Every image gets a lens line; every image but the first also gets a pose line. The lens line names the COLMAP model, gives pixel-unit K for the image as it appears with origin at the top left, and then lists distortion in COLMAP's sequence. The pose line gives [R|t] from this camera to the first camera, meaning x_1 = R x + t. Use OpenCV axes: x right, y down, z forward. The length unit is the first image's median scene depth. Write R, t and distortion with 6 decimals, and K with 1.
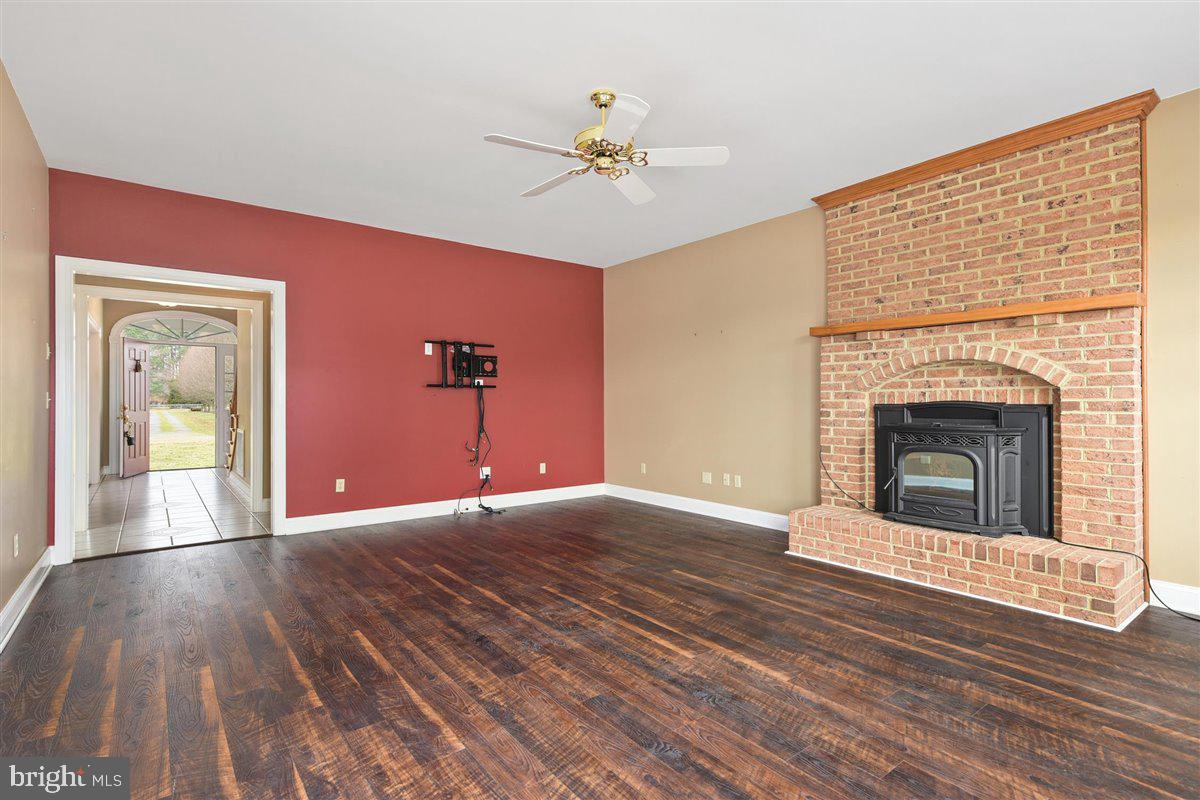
lens RADIAL K [[588.1, 0, 599.4], [0, 588.1, 400.9], [0, 0, 1]] dist [-0.001805, -0.000250]
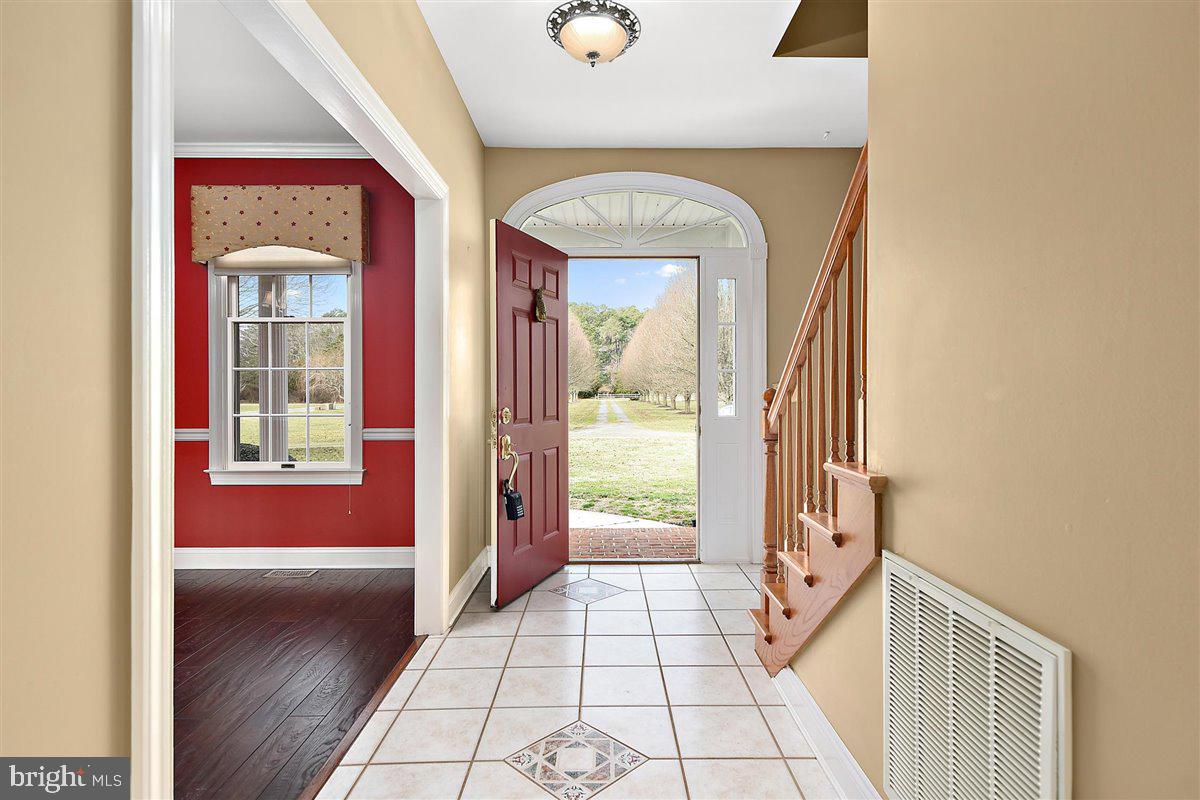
lens RADIAL K [[588.1, 0, 601.2], [0, 588.1, 395.8], [0, 0, 1]] dist [-0.001805, -0.000250]
pose [[0.792648, 0.002277, -0.609675, -0.503815], [0.003329, 0.999962, 0.008062, -0.003120], [0.609670, -0.008420, 0.792611, 0.701018]]
